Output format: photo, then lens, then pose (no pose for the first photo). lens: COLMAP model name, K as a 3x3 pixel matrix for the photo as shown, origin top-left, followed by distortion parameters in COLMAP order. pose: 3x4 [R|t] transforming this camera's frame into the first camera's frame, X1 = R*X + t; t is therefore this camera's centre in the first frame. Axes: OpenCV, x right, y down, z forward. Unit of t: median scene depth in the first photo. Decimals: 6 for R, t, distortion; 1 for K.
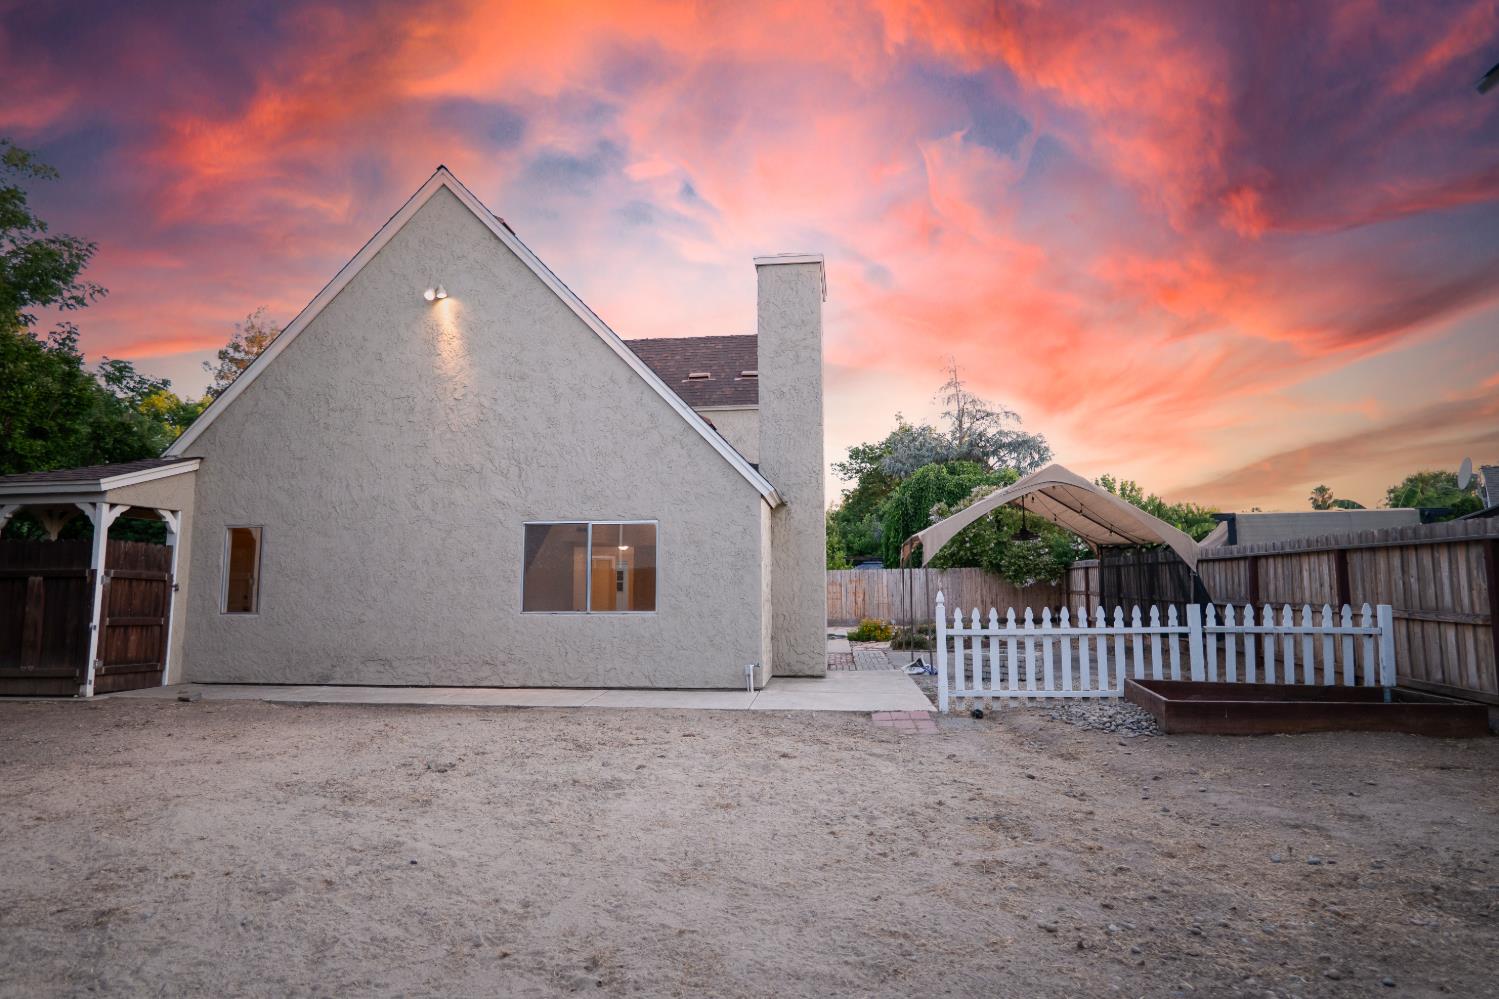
lens RADIAL K [[788.0, 0, 749.5], [0, 788.0, 499.5], [0, 0, 1]] dist [-0.021547, -0.000149]
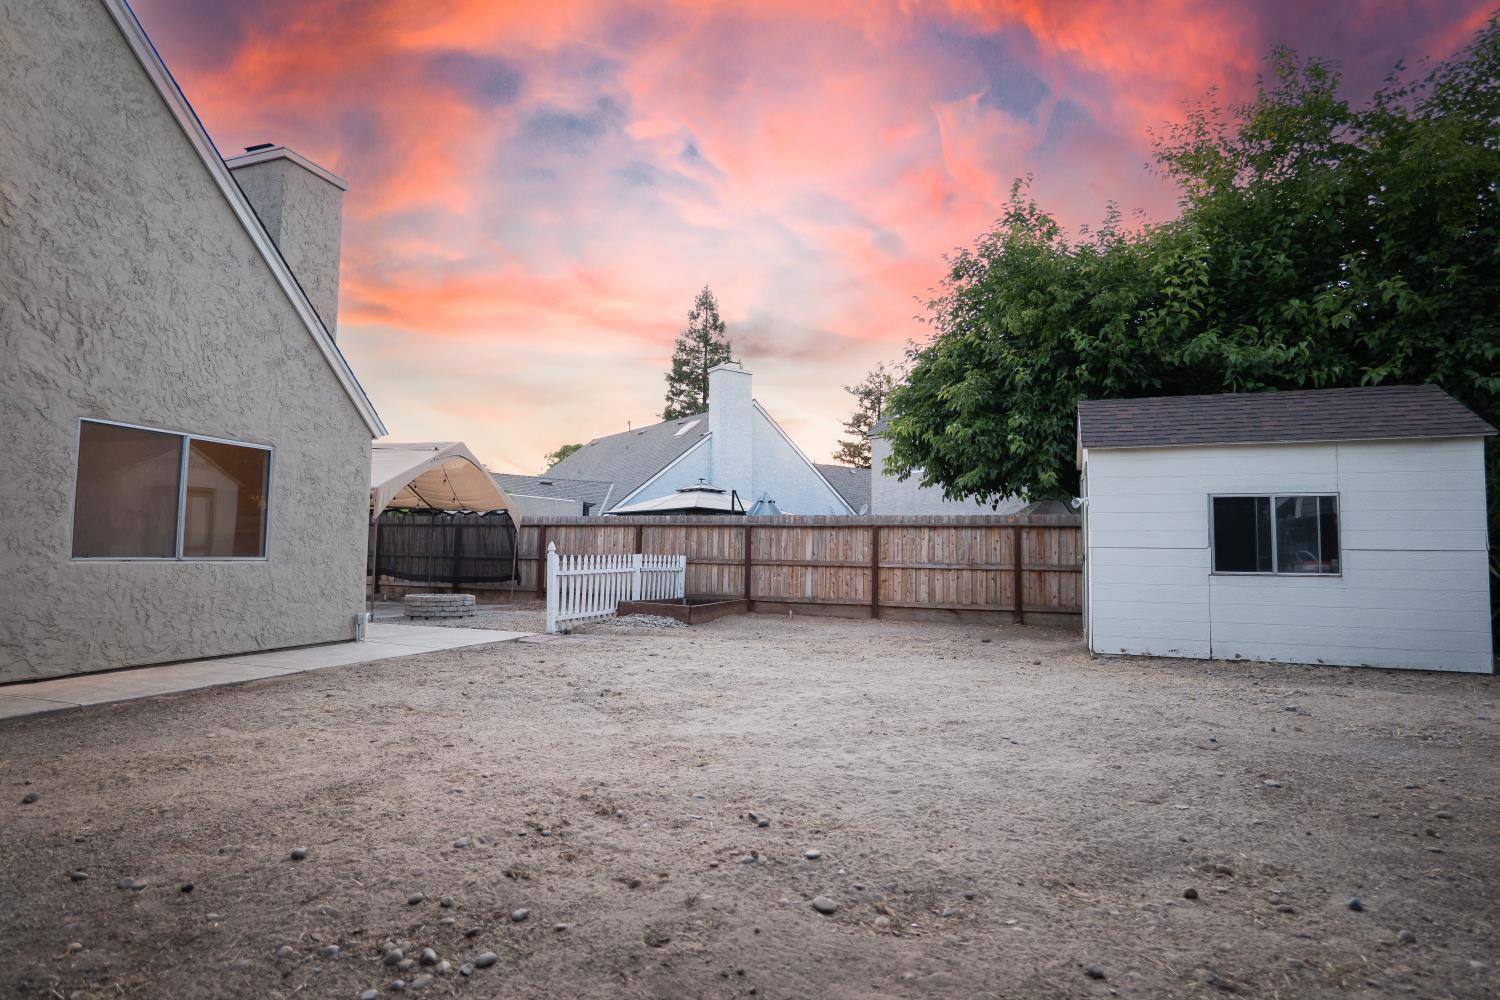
lens RADIAL K [[779.0, 0, 744.7], [0, 779.0, 503.7], [0, 0, 1]] dist [-0.015016, 0.014944]
pose [[0.209020, 0.074234, 0.975090, -0.776848], [-0.121251, 0.991388, -0.049484, 0.063957], [-0.970365, -0.107888, 0.216220, 0.337502]]
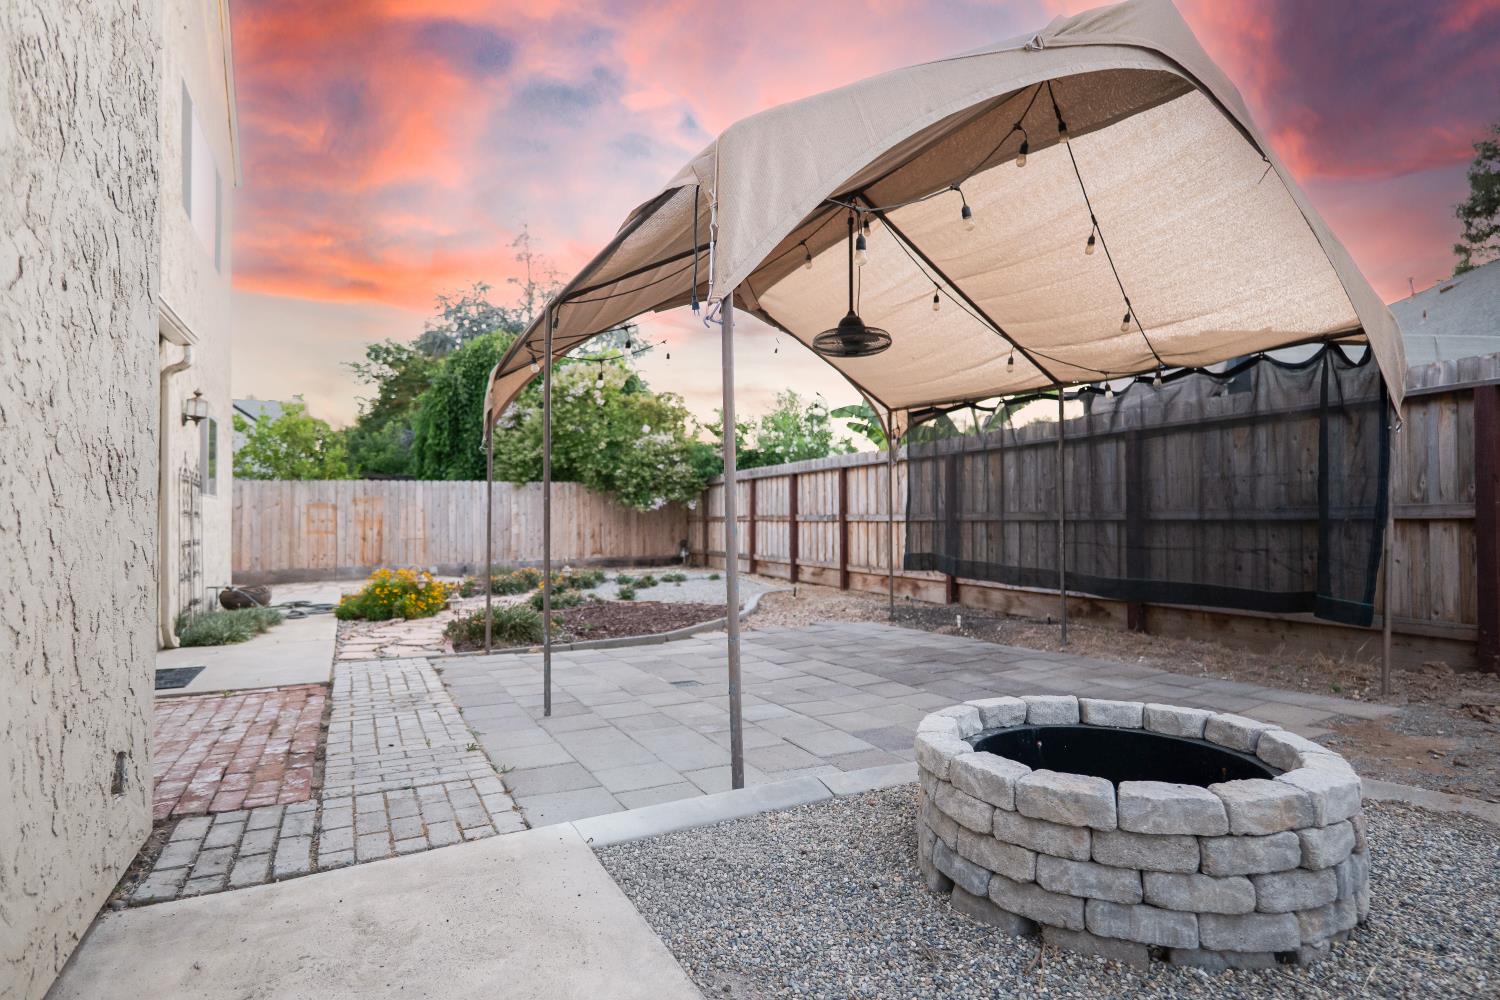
lens RADIAL K [[784.7, 0, 754.9], [0, 784.7, 499.3], [0, 0, 1]] dist [-0.005230, 0.000961]
pose [[0.832887, 0.013704, 0.553273, 0.141801], [-0.056053, 0.996642, 0.059696, 0.133930], [-0.550597, -0.080733, 0.830858, 0.943458]]
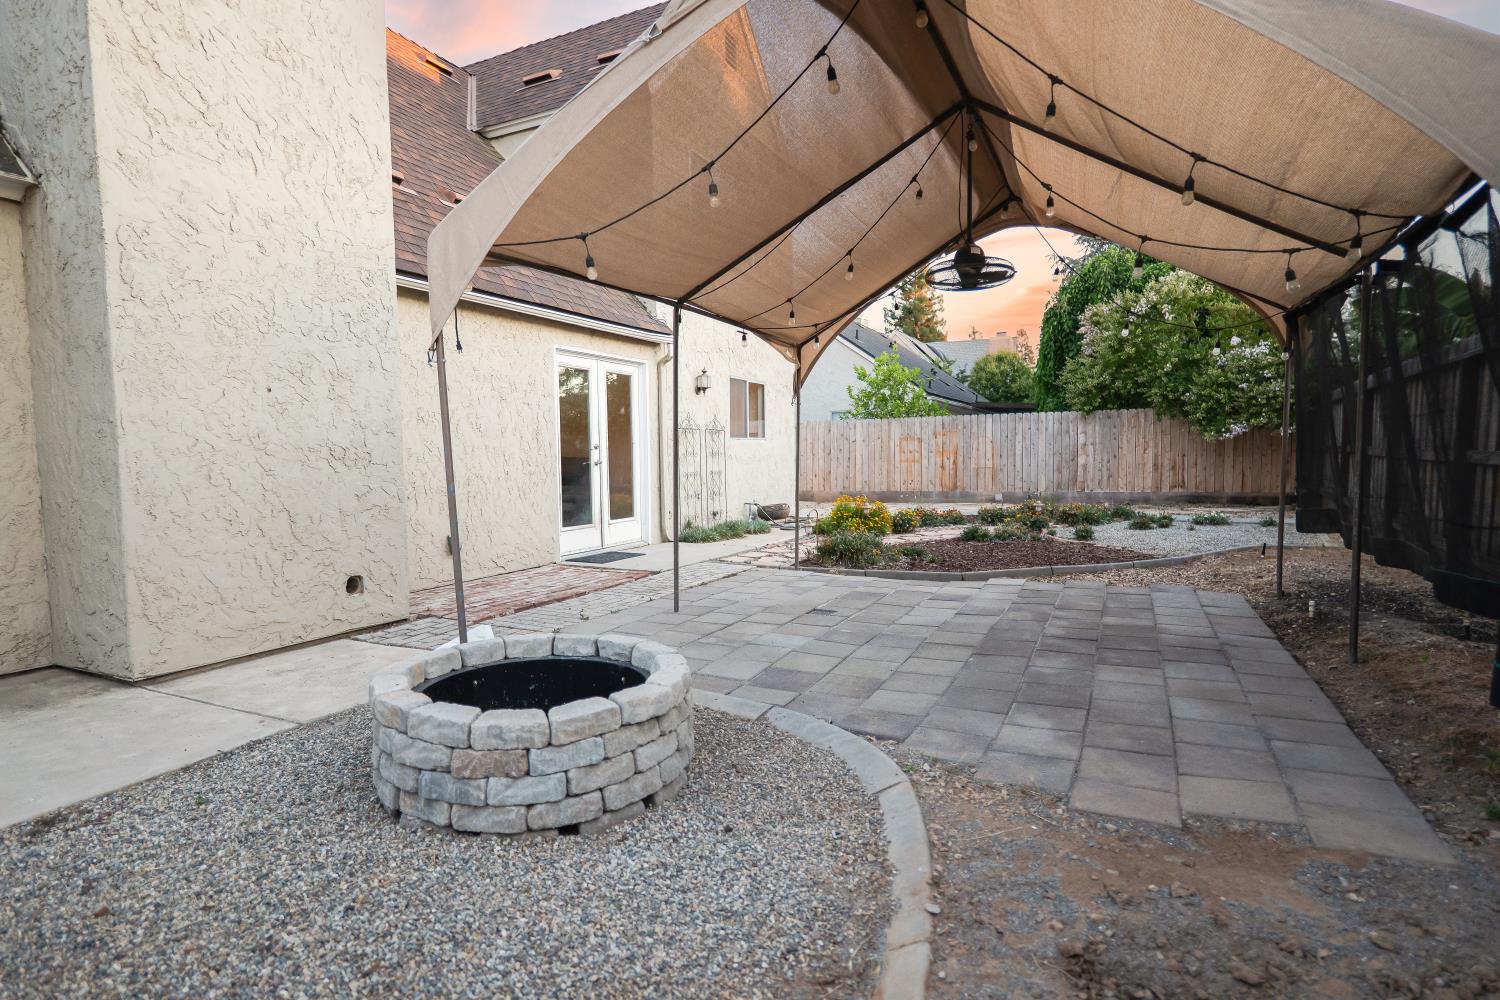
lens RADIAL K [[788.9, 0, 717.5], [0, 788.9, 498.6], [0, 0, 1]] dist [-0.000311, 0.000241]
pose [[0.940030, 0.014273, -0.340793, 0.467721], [0.043447, 0.985975, 0.161136, 0.109001], [0.338313, -0.166280, 0.926226, 0.818197]]
